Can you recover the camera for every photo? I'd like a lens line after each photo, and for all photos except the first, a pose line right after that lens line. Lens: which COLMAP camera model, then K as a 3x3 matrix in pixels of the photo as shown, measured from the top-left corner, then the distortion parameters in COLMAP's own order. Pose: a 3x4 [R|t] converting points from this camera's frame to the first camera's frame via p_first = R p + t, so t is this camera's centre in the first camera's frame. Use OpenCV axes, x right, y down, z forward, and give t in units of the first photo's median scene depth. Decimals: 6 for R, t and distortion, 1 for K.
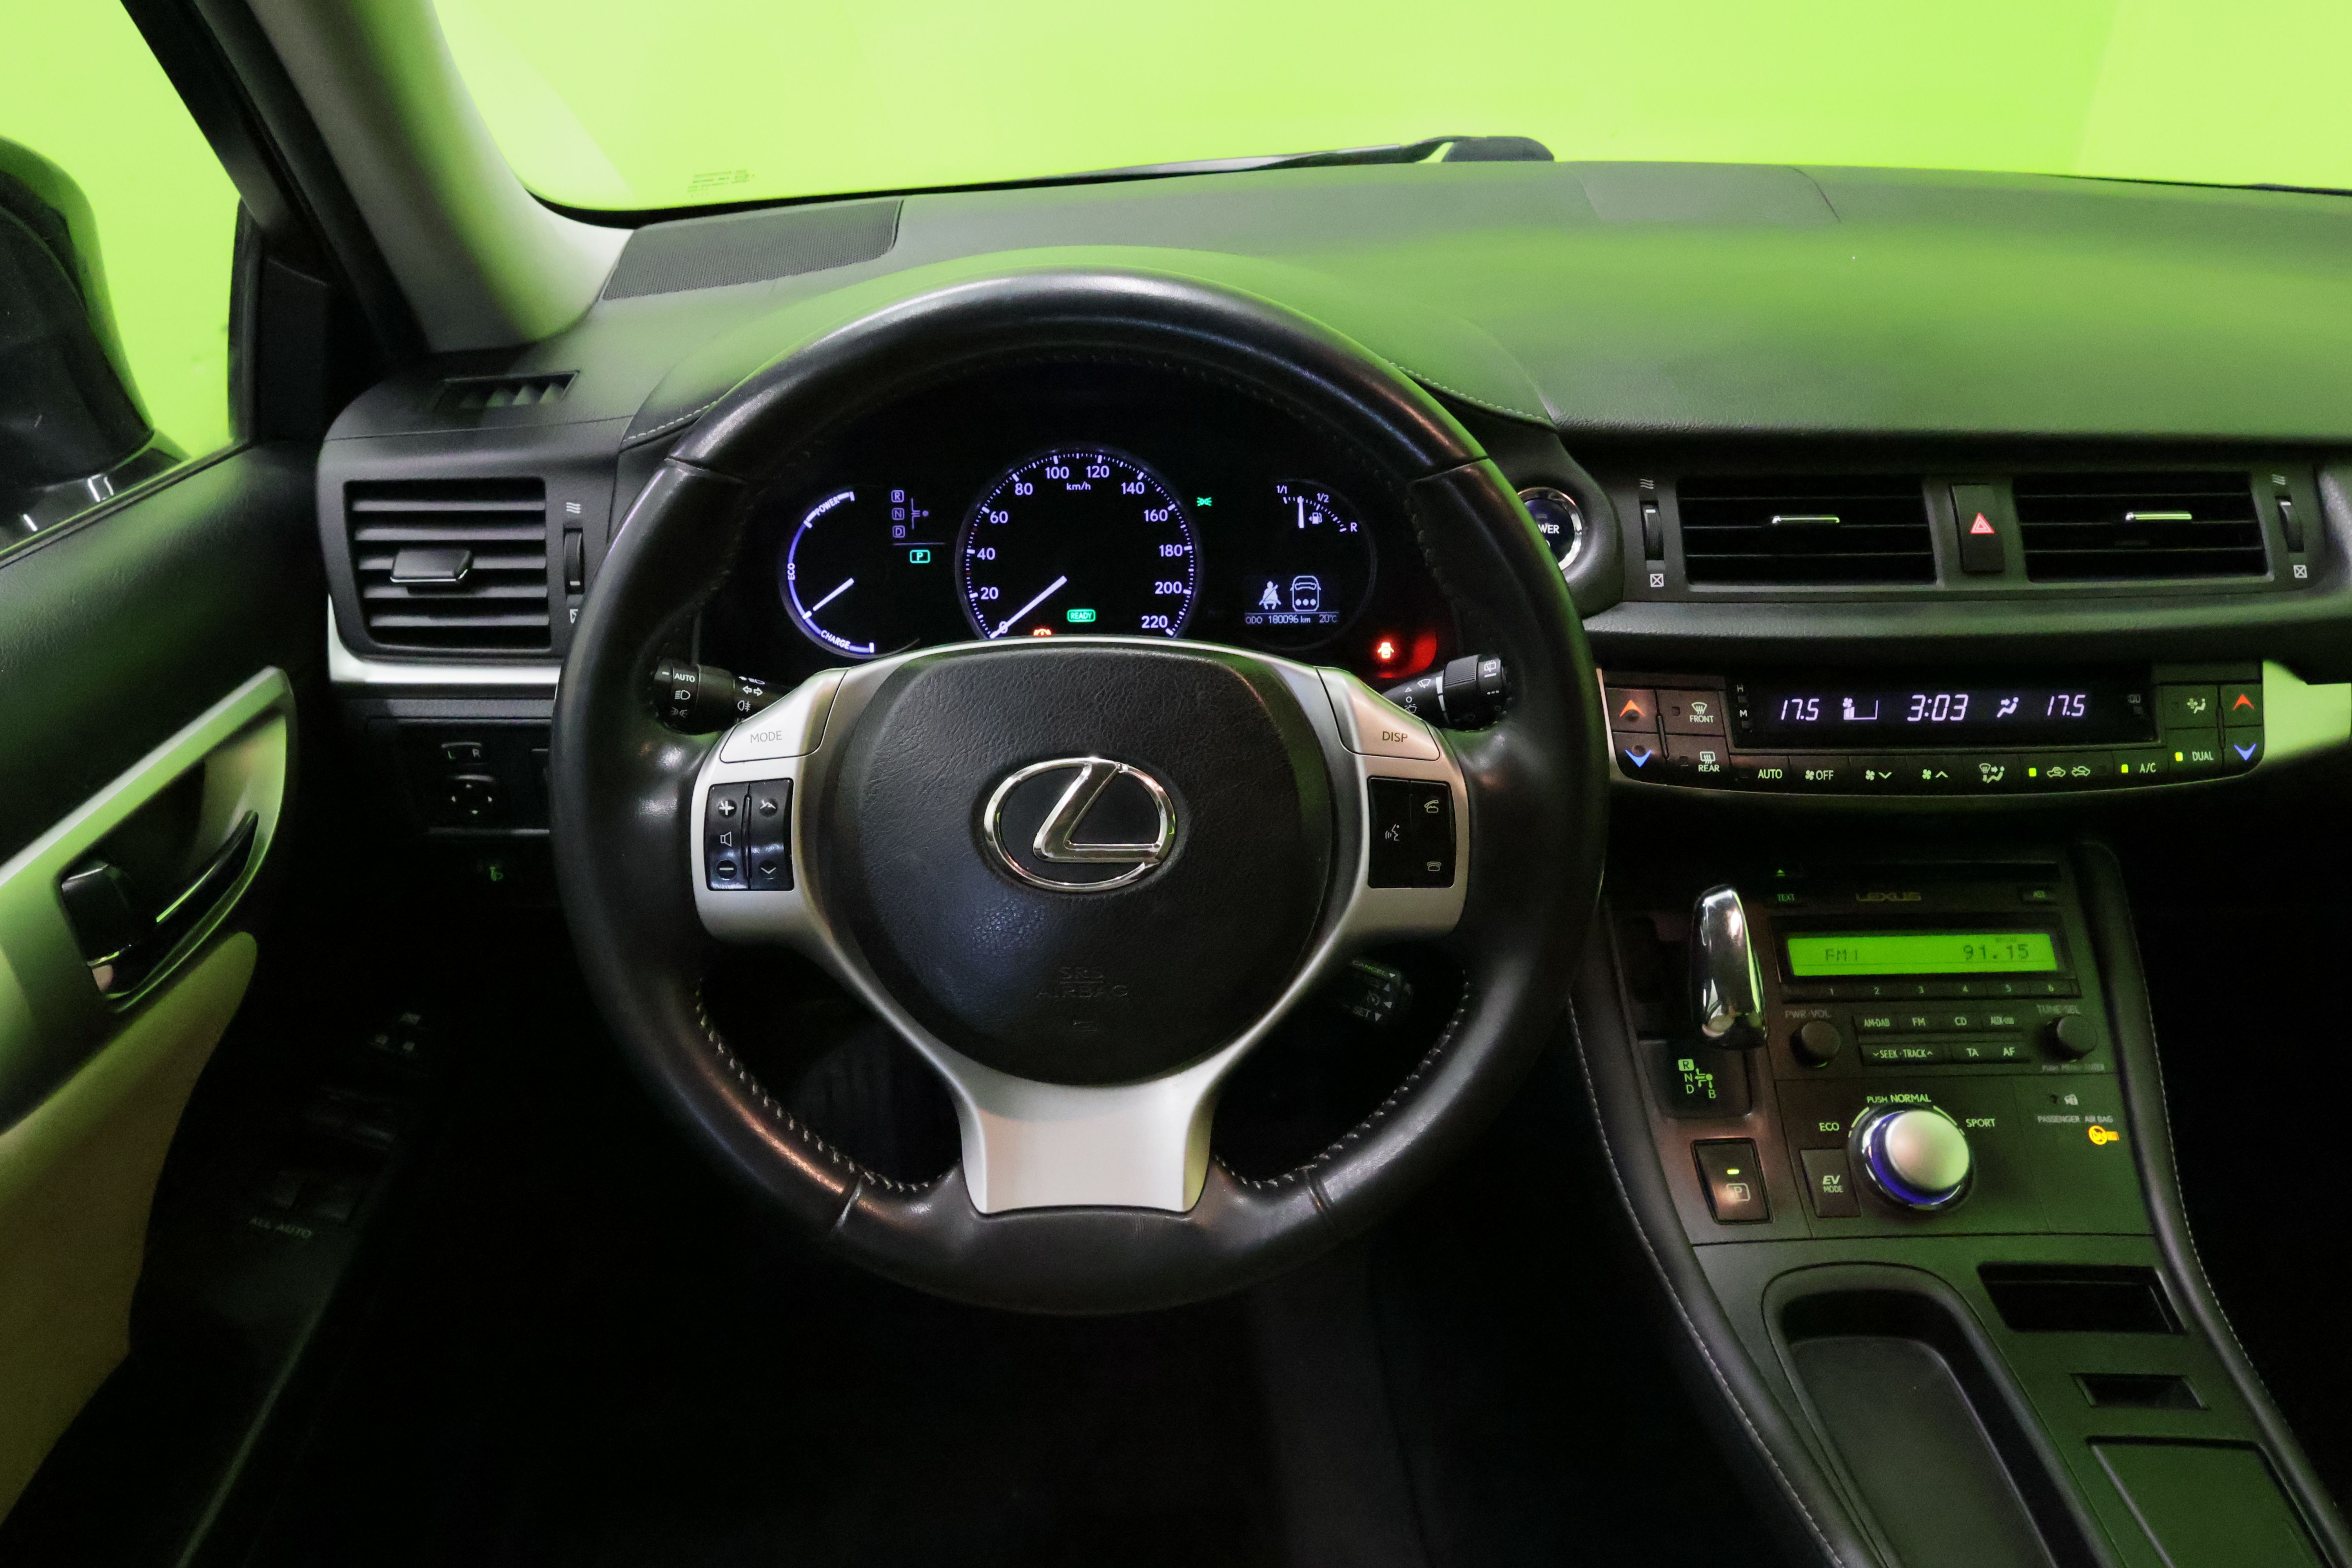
lens RADIAL K [[1635.8, 0, 1176.0], [0, 1635.8, 784.0], [0, 0, 1]] dist [0.005725, 0.001045]
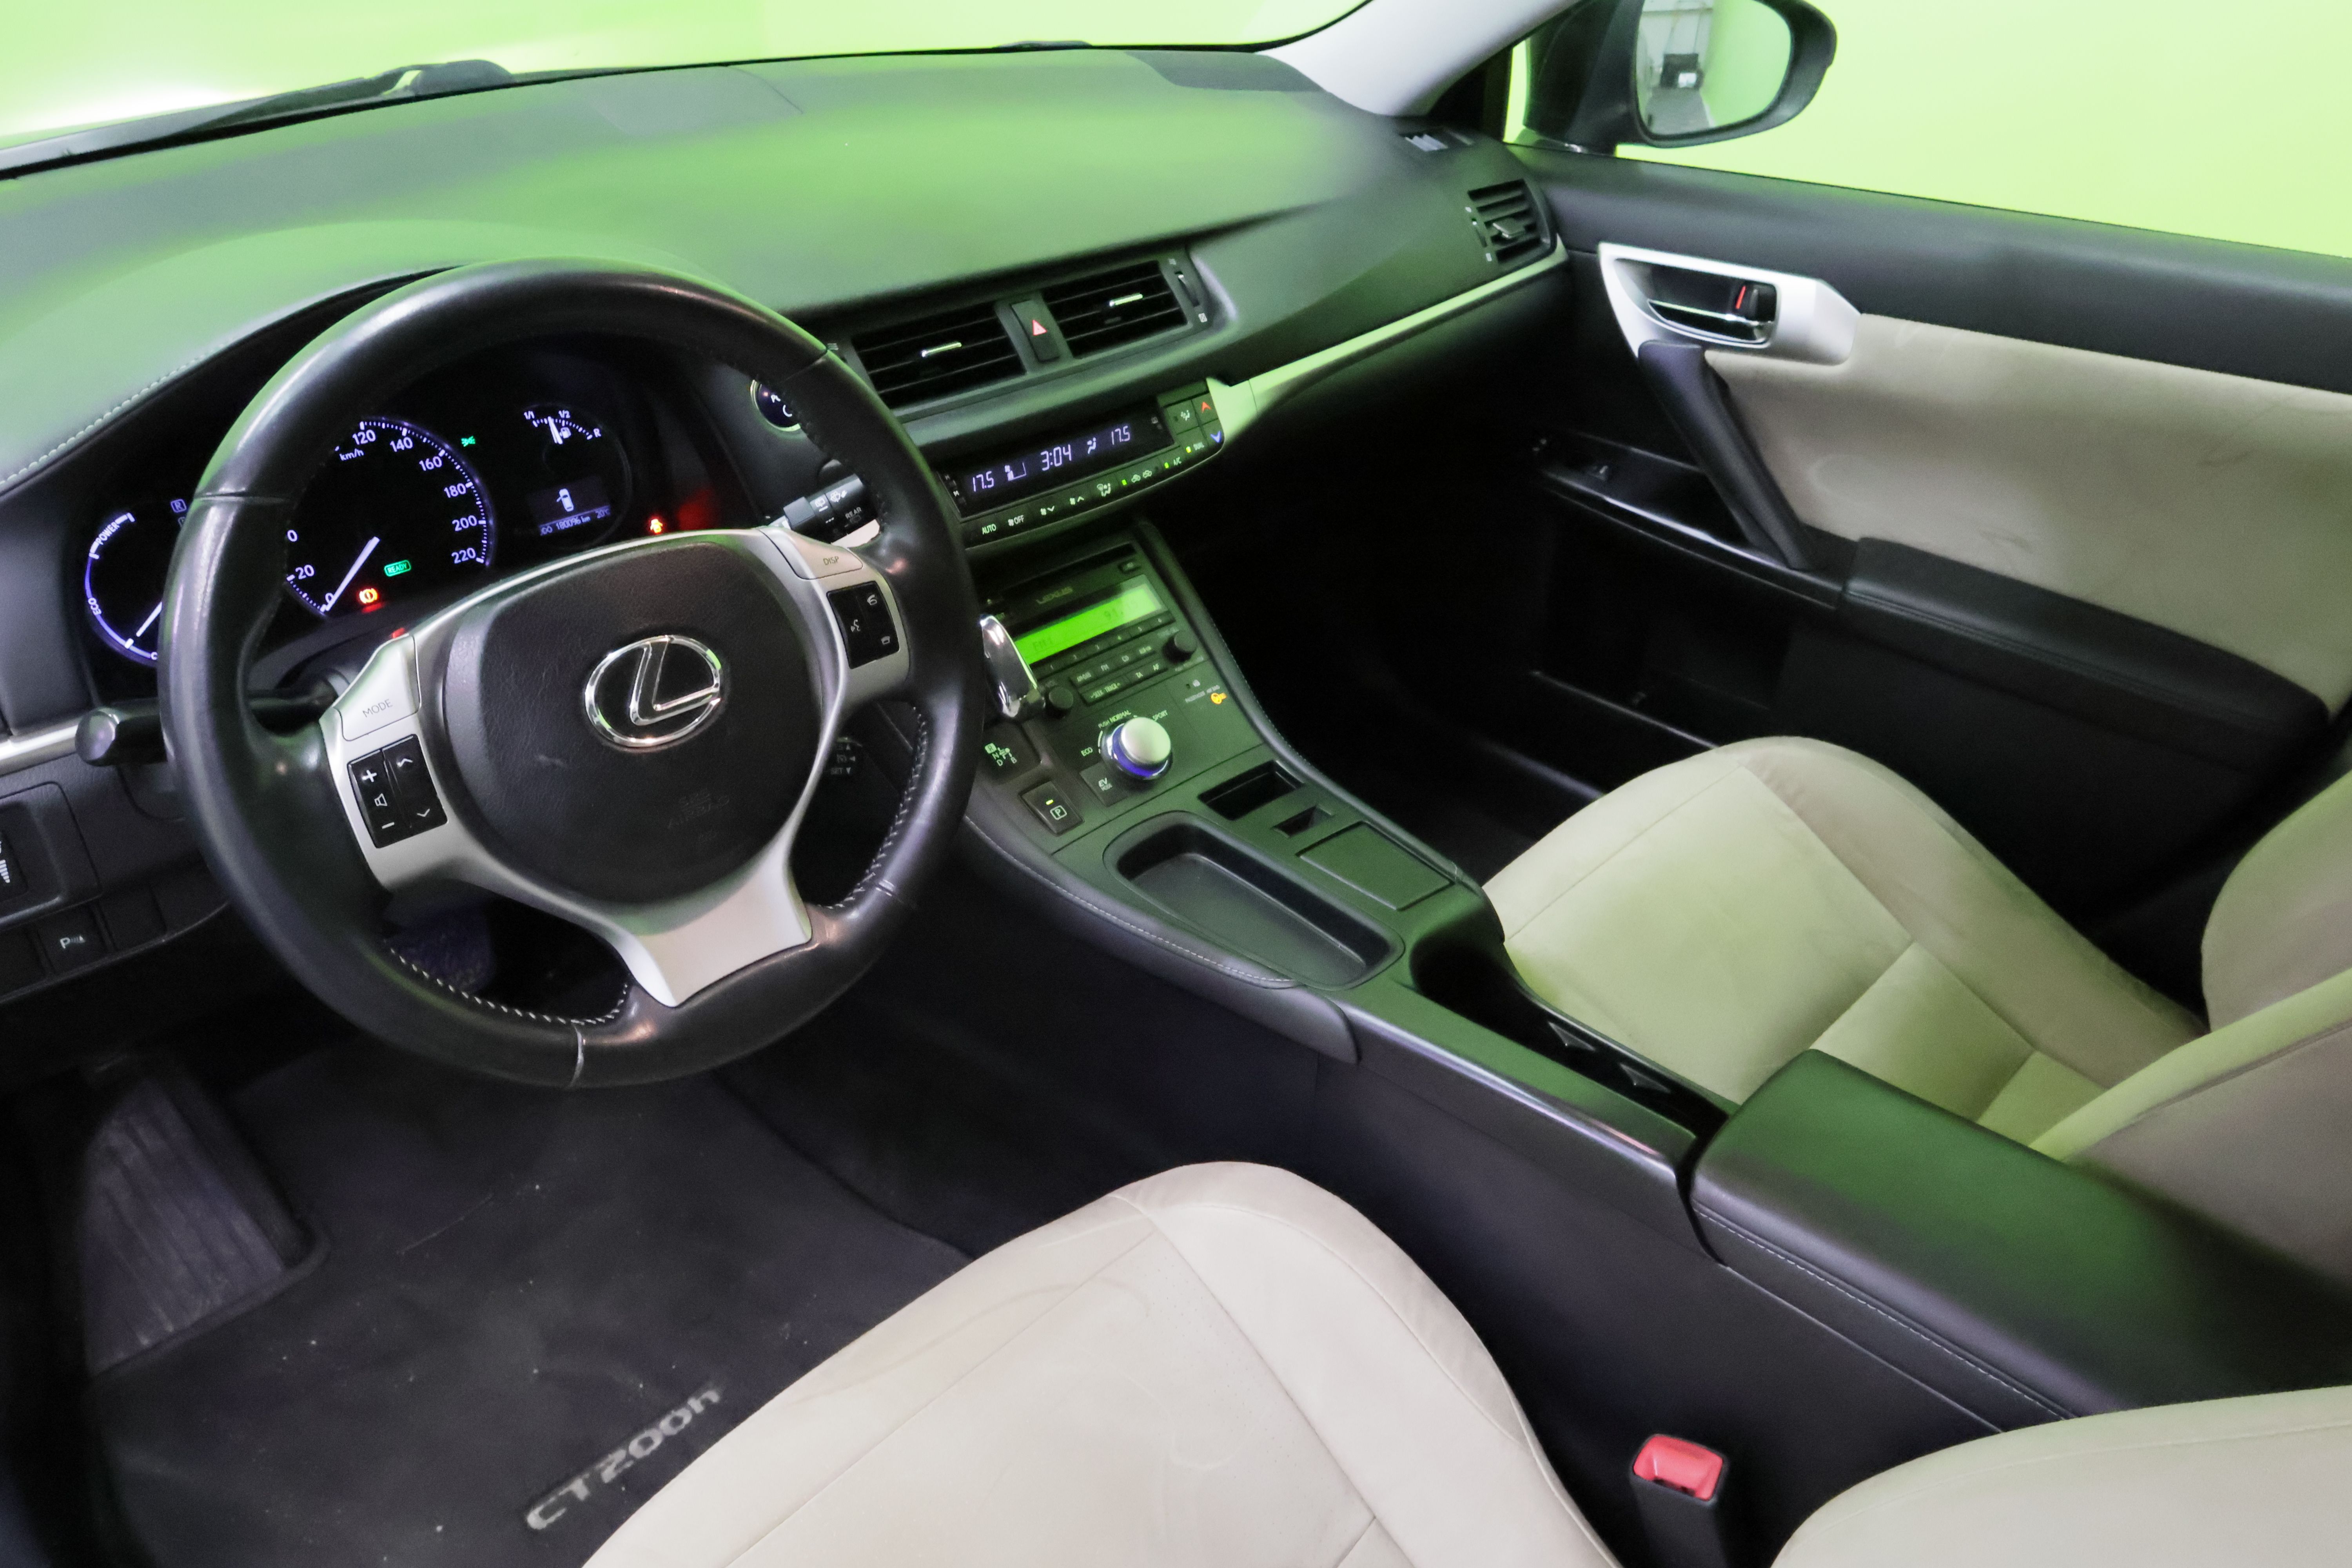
lens RADIAL K [[1635.8, 0, 1176.0], [0, 1635.8, 784.0], [0, 0, 1]] dist [0.005725, 0.001045]
pose [[0.731903, -0.358065, 0.579748, -0.405039], [0.301910, 0.933142, 0.195182, -0.026579], [-0.610875, 0.032177, 0.791073, -0.211850]]
